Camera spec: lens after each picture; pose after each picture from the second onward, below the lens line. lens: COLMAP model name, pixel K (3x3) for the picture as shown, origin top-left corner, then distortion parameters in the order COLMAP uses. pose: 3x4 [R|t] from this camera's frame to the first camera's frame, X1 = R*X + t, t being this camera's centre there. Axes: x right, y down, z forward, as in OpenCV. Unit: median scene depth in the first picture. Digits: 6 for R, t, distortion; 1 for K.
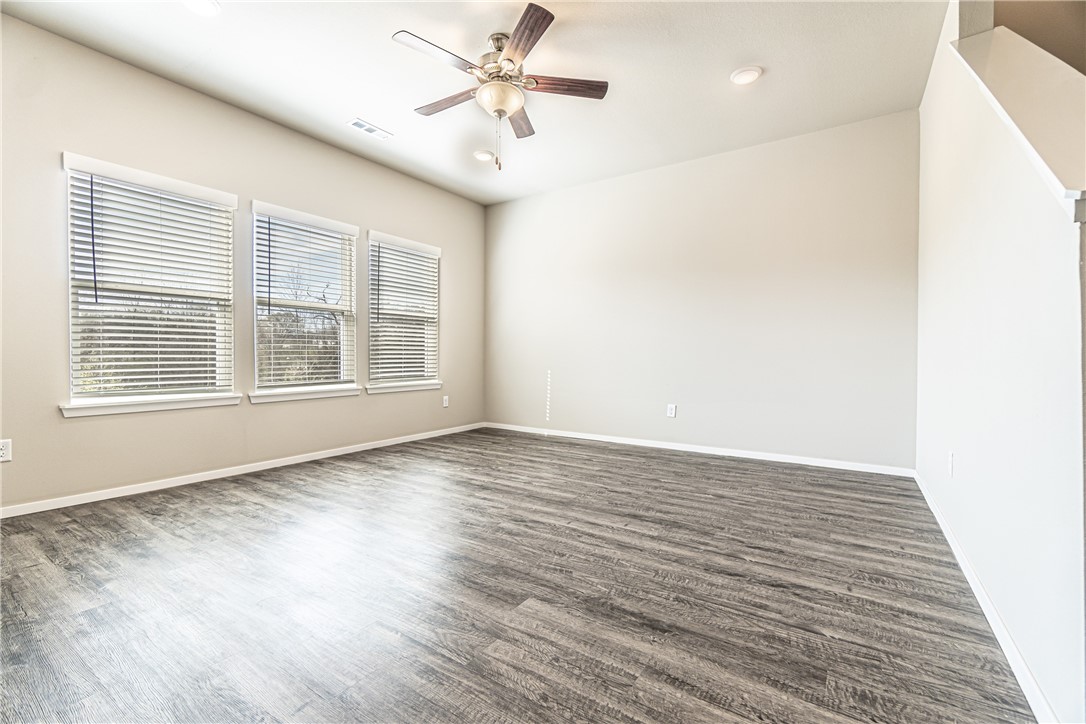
lens RADIAL K [[463.7, 0, 540.1], [0, 463.7, 358.3], [0, 0, 1]] dist [-0.008367, 0.001813]
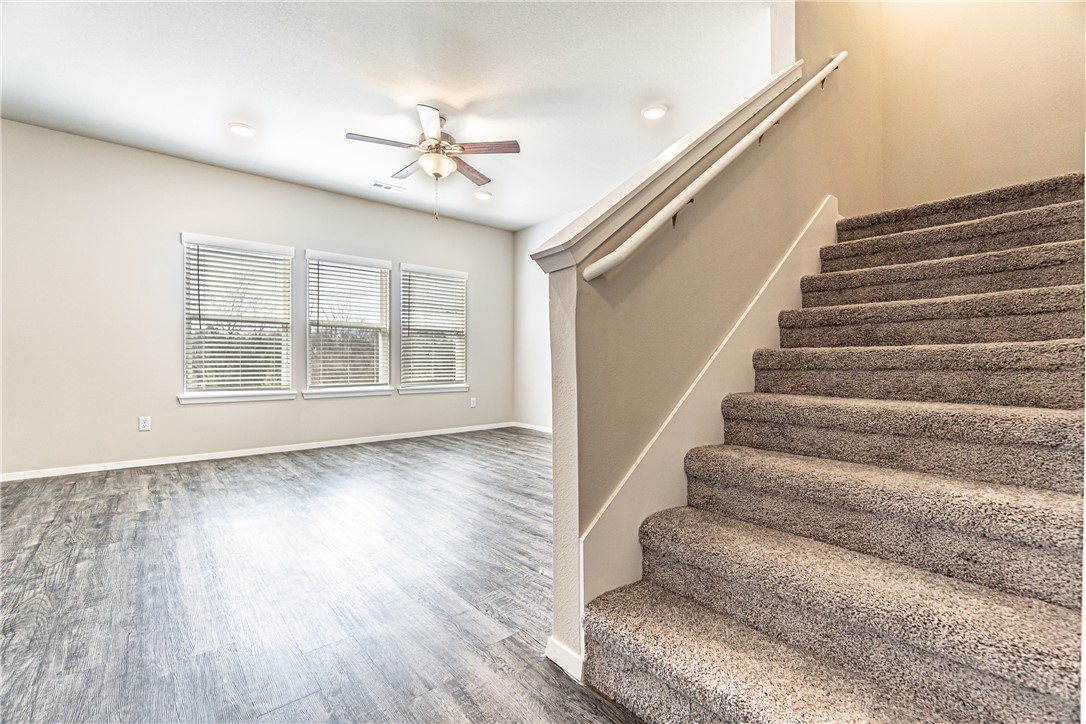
lens RADIAL K [[463.7, 0, 541.9], [0, 463.7, 356.7], [0, 0, 1]] dist [-0.008367, 0.001813]
pose [[0.963467, -0.006337, -0.267752, 0.399068], [0.000813, 0.999785, -0.020736, 0.002831], [0.267826, 0.019761, 0.963265, -0.119557]]
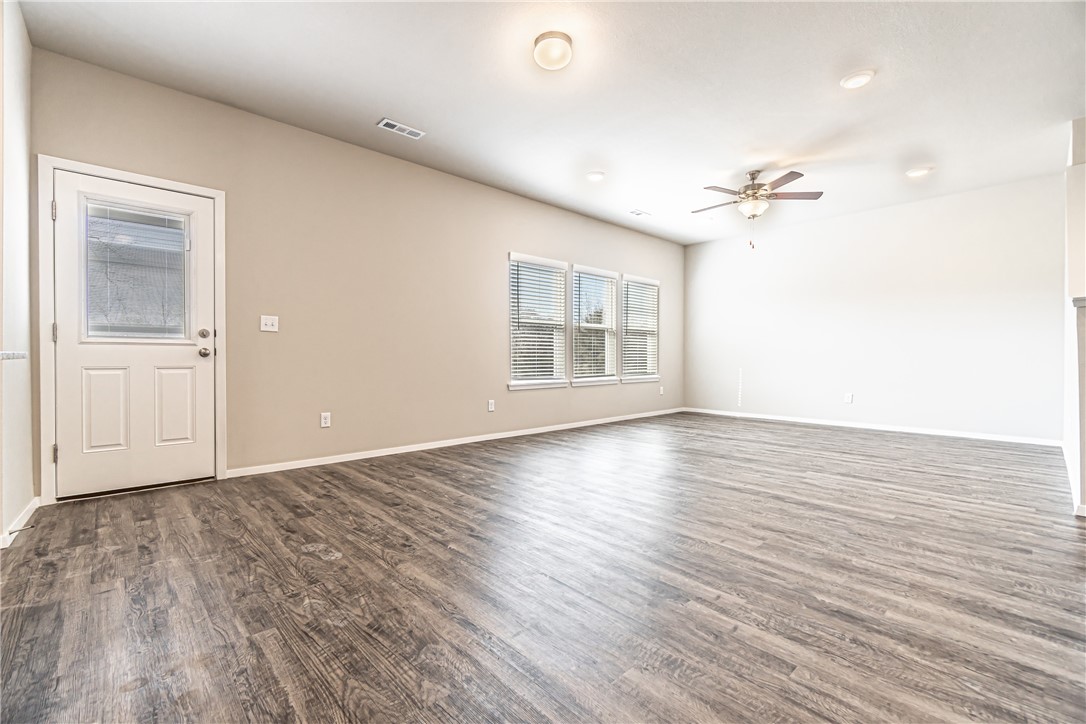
lens RADIAL K [[463.7, 0, 540.7], [0, 463.7, 354.9], [0, 0, 1]] dist [-0.008367, 0.001813]
pose [[0.974347, -0.005412, -0.224986, -0.350064], [0.001916, 0.999874, -0.015752, 0.009214], [0.225043, 0.014917, 0.974235, -0.622769]]
